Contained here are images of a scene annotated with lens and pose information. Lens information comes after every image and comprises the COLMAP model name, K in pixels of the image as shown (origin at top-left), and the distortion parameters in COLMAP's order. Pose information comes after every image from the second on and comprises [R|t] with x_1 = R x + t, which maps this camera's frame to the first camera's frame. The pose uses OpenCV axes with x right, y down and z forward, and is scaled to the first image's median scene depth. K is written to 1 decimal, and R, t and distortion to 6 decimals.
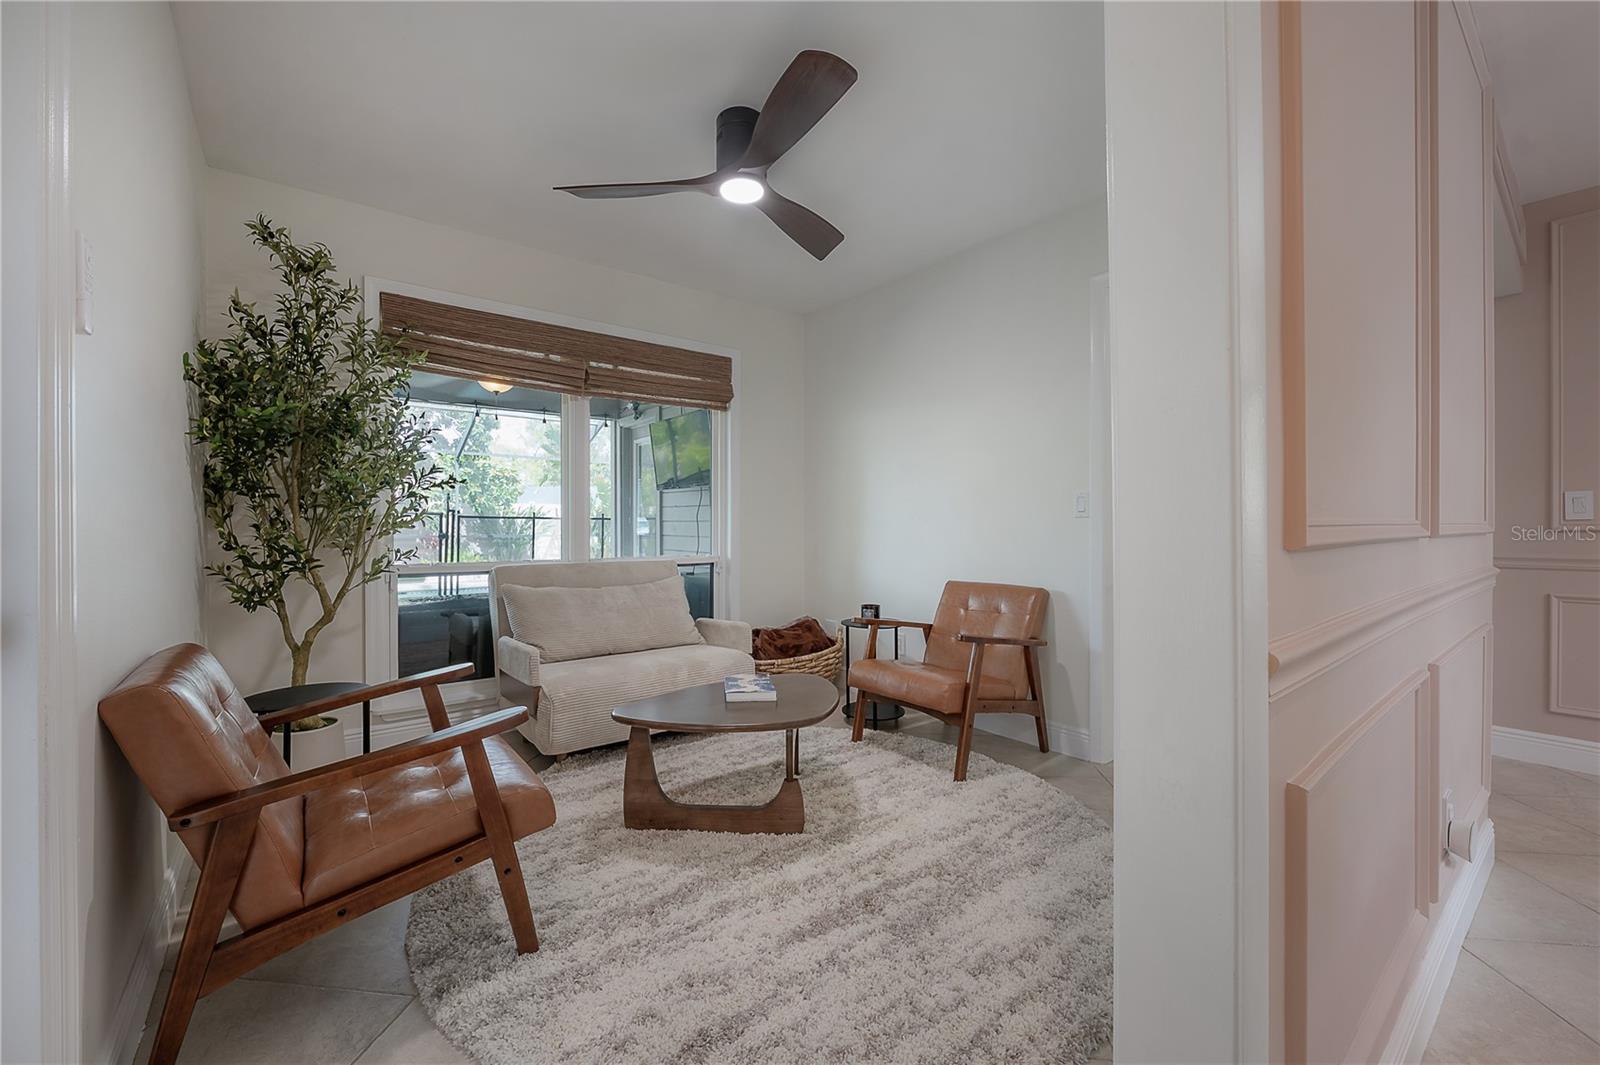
lens RADIAL K [[641.1, 0, 796.0], [0, 641.1, 528.1], [0, 0, 1]] dist [-0.001142, -0.000052]
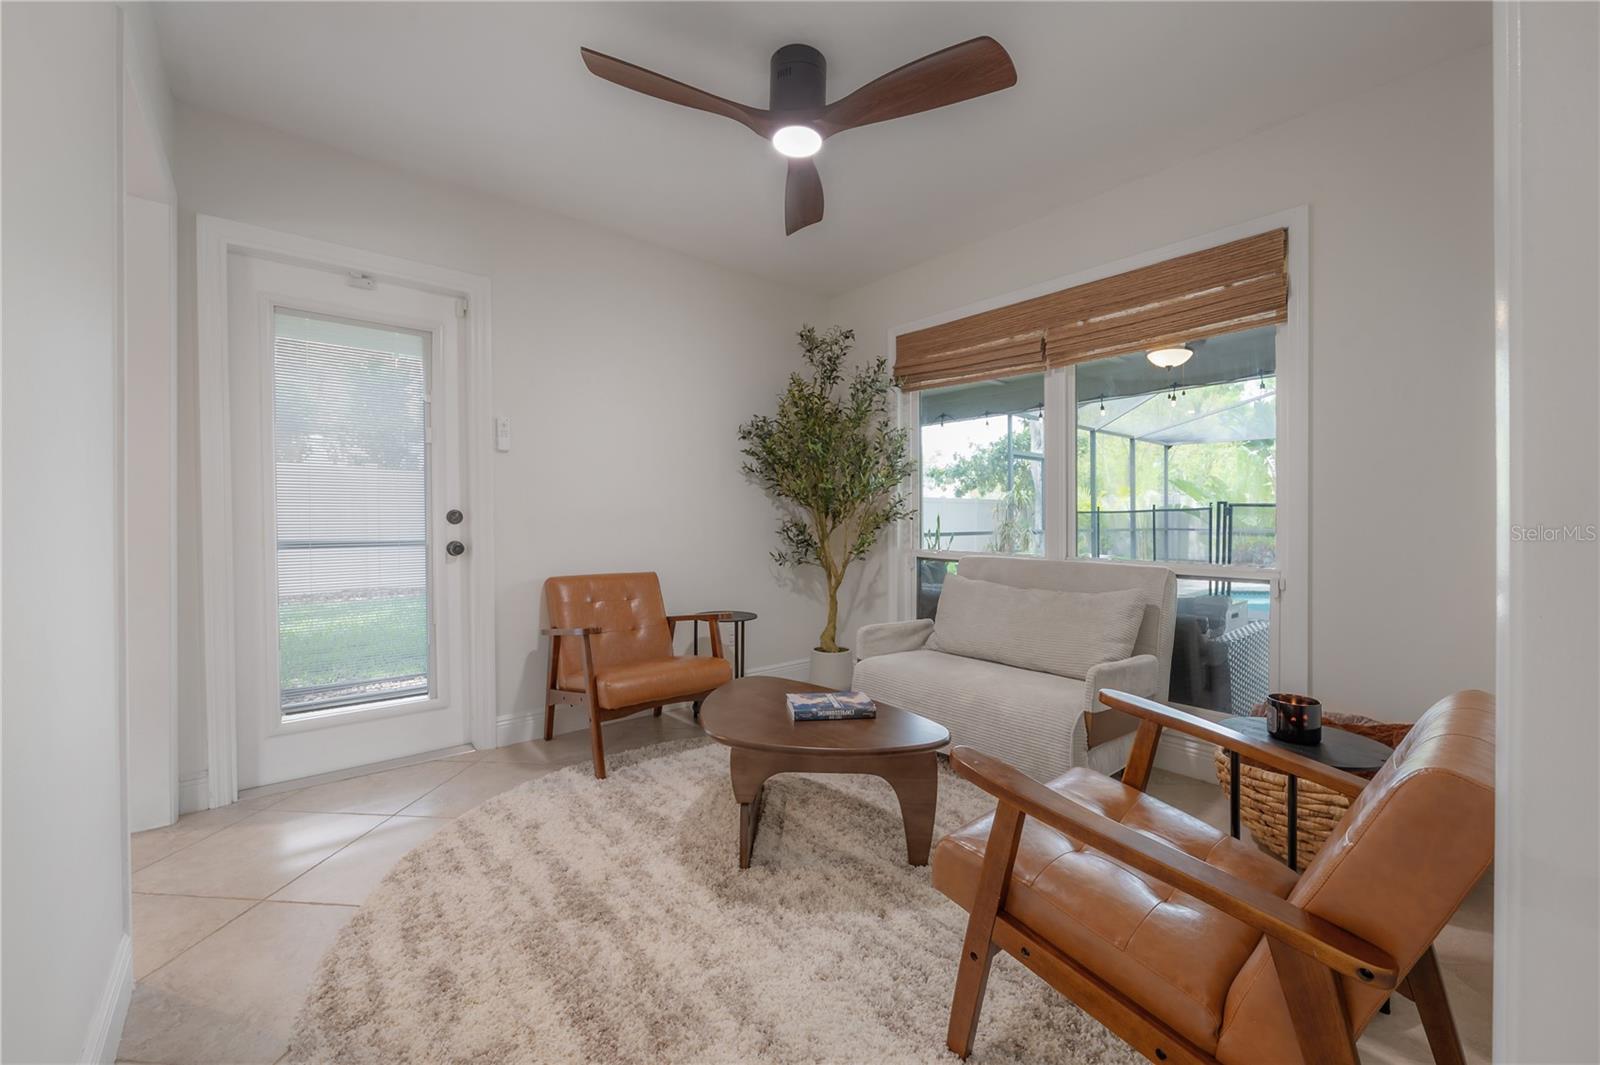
lens RADIAL K [[641.1, 0, 796.0], [0, 641.1, 528.1], [0, 0, 1]] dist [-0.001142, -0.000052]
pose [[0.031700, 0.013574, -0.999405, 0.668479], [-0.018557, 0.999743, 0.012990, 0.004613], [0.999325, 0.018134, 0.031944, 0.801483]]
